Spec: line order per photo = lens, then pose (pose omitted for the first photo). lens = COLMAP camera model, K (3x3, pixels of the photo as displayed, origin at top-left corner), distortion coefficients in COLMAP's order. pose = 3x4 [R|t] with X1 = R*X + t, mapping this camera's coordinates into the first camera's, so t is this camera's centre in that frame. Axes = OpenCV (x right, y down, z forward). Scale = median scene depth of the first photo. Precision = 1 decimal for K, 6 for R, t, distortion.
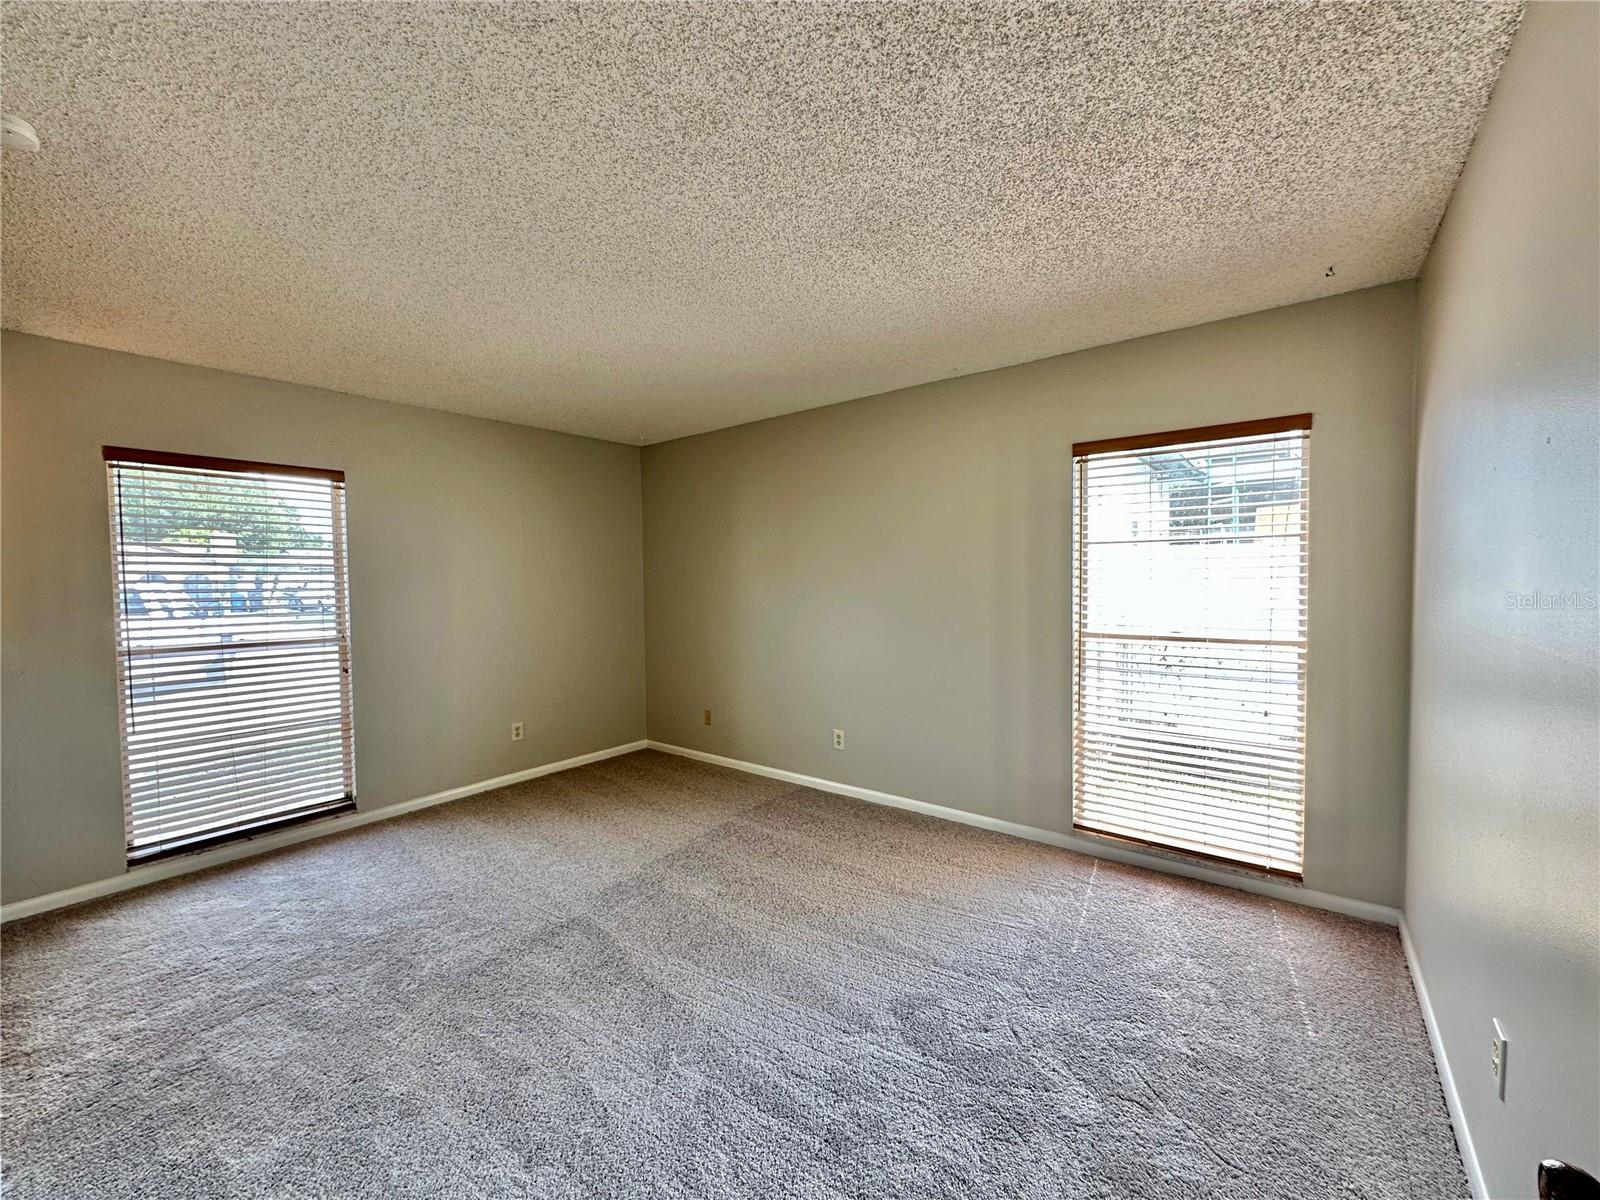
lens RADIAL K [[637.9, 0, 804.4], [0, 637.9, 602.5], [0, 0, 1]] dist [-0.003984, 0.000761]
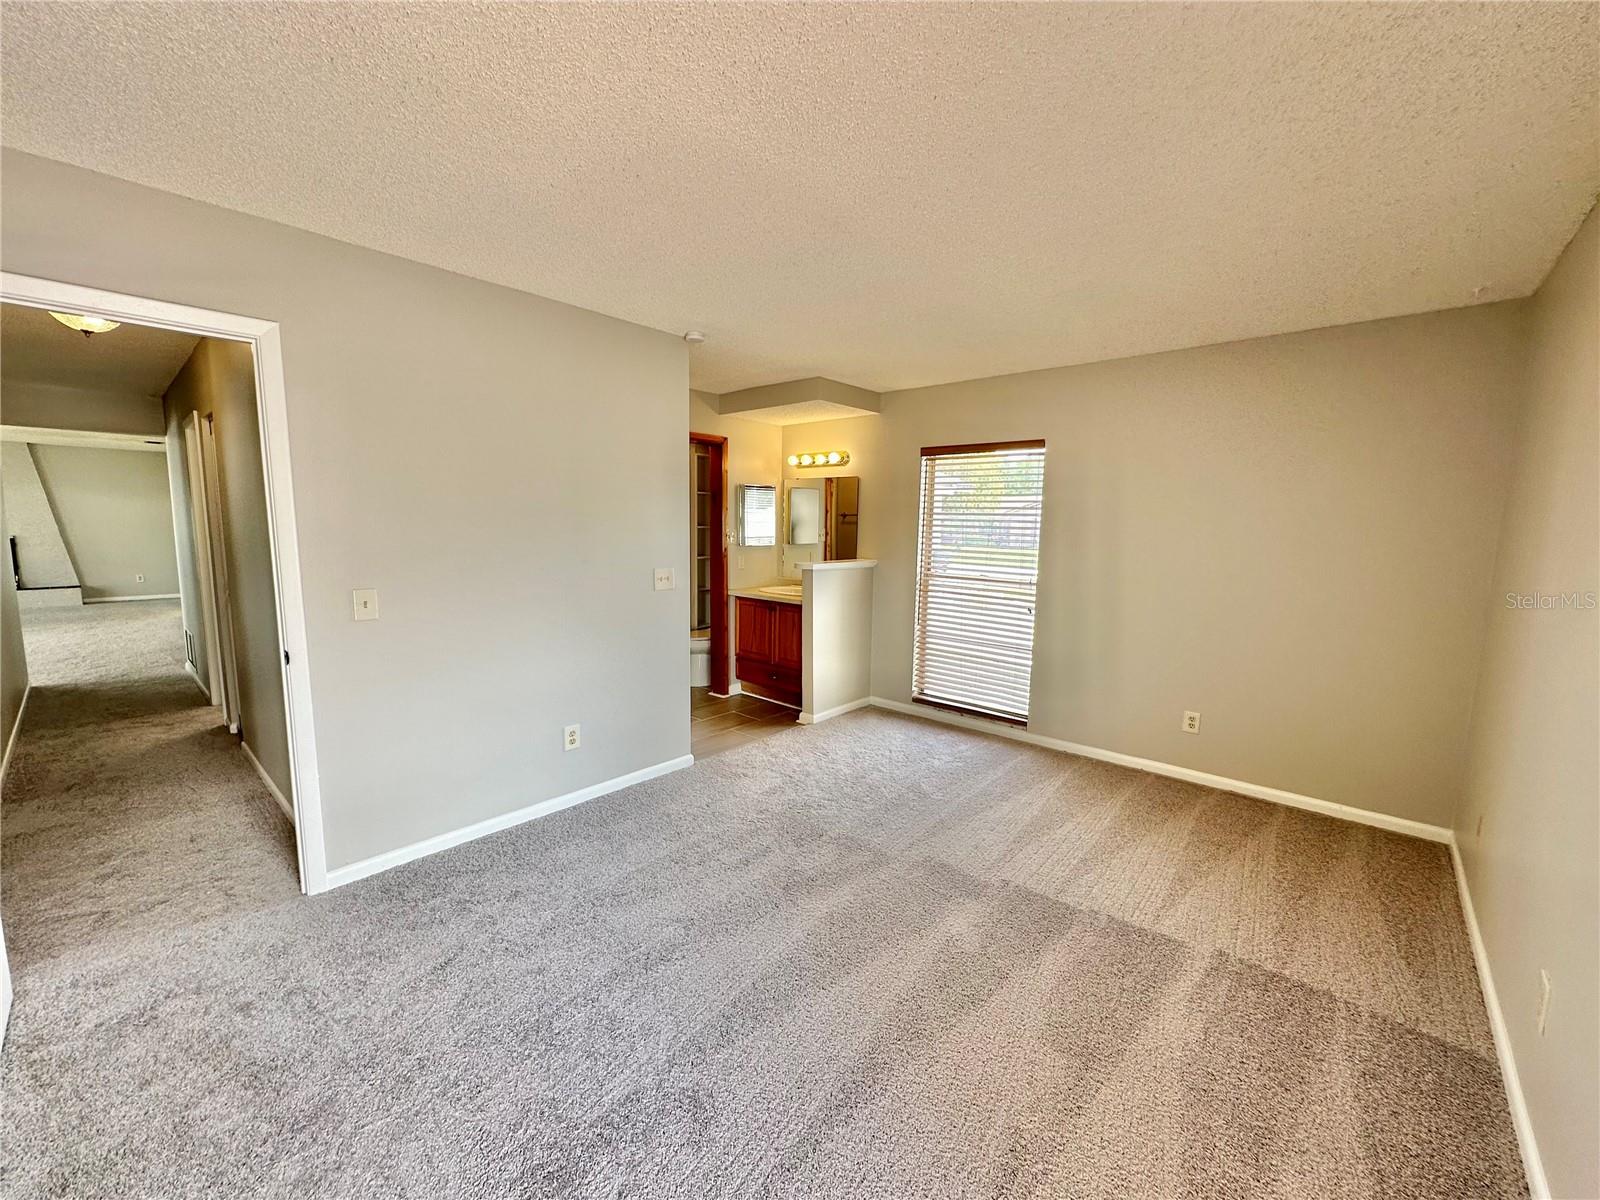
lens RADIAL K [[637.9, 0, 802.3], [0, 637.9, 601.7], [0, 0, 1]] dist [-0.003984, 0.000761]
pose [[-0.079834, 0.131519, -0.988094, 0.482677], [-0.056119, 0.989093, 0.136186, -0.047541], [0.995227, 0.066323, -0.071582, 0.660328]]
